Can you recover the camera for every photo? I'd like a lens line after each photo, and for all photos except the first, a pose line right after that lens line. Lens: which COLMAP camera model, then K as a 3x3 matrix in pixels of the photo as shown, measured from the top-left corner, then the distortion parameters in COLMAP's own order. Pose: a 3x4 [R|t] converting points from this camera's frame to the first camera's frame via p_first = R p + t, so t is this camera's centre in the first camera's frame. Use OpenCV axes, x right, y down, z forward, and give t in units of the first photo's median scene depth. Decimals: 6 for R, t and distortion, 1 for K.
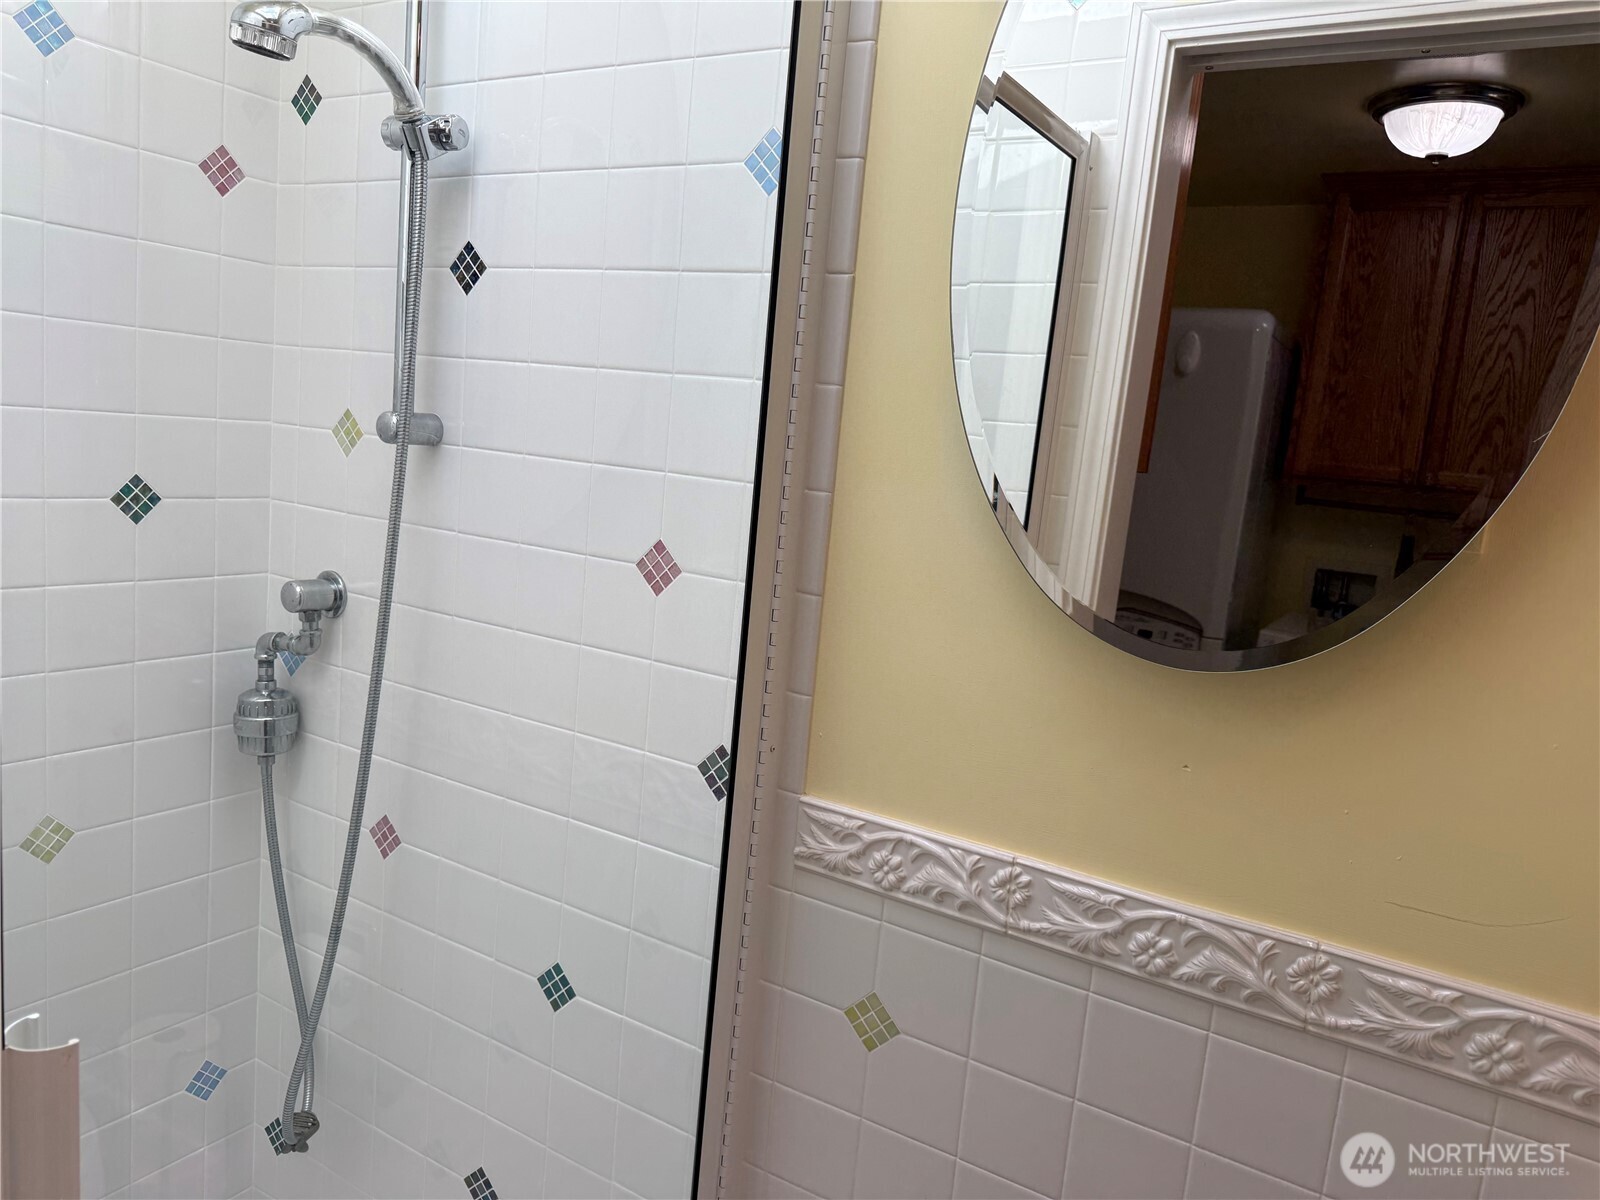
lens RADIAL K [[1181.1, 0, 791.3], [0, 1181.1, 600.7], [0, 0, 1]] dist [0.029392, -0.008656]
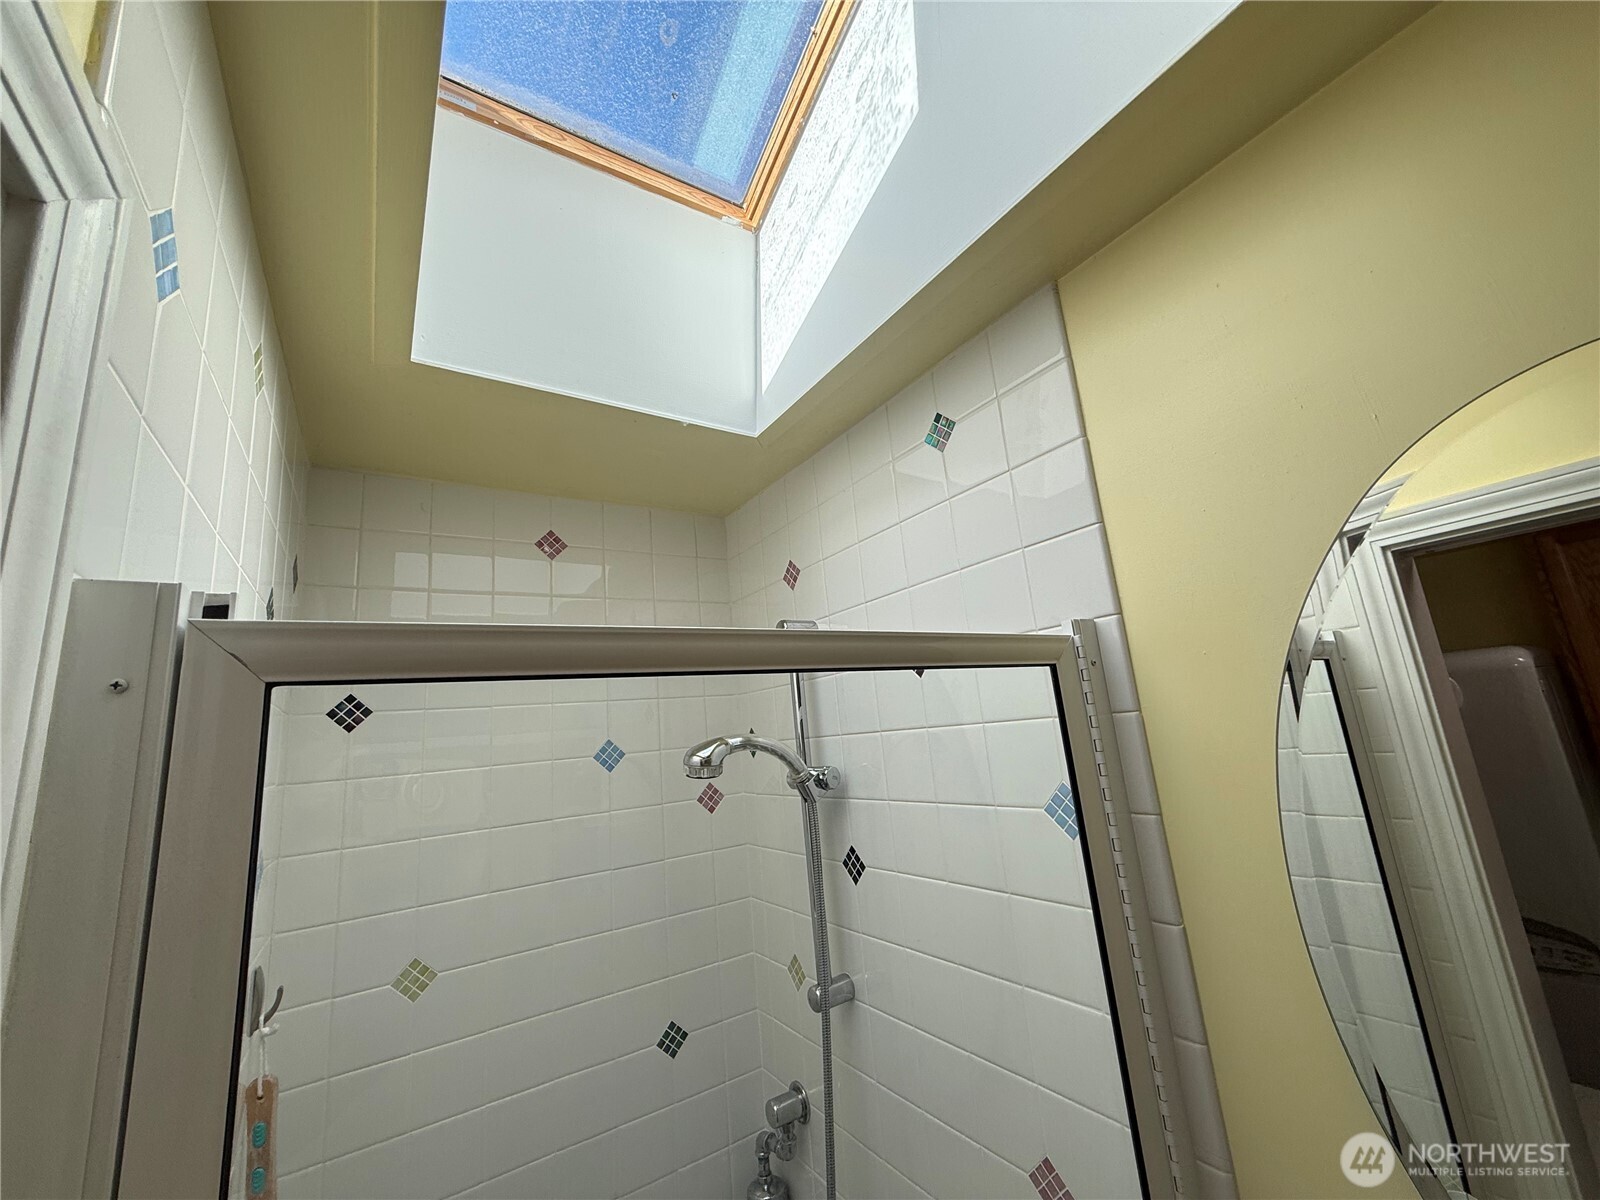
lens RADIAL K [[641.4, 0, 788.9], [0, 641.4, 593.8], [0, 0, 1]] dist [0.016018, 0.000185]
pose [[0.889329, -0.248582, -0.383798, 0.029894], [0.101824, 0.925911, -0.363760, -0.307349], [0.445787, 0.284422, 0.848751, 0.230230]]
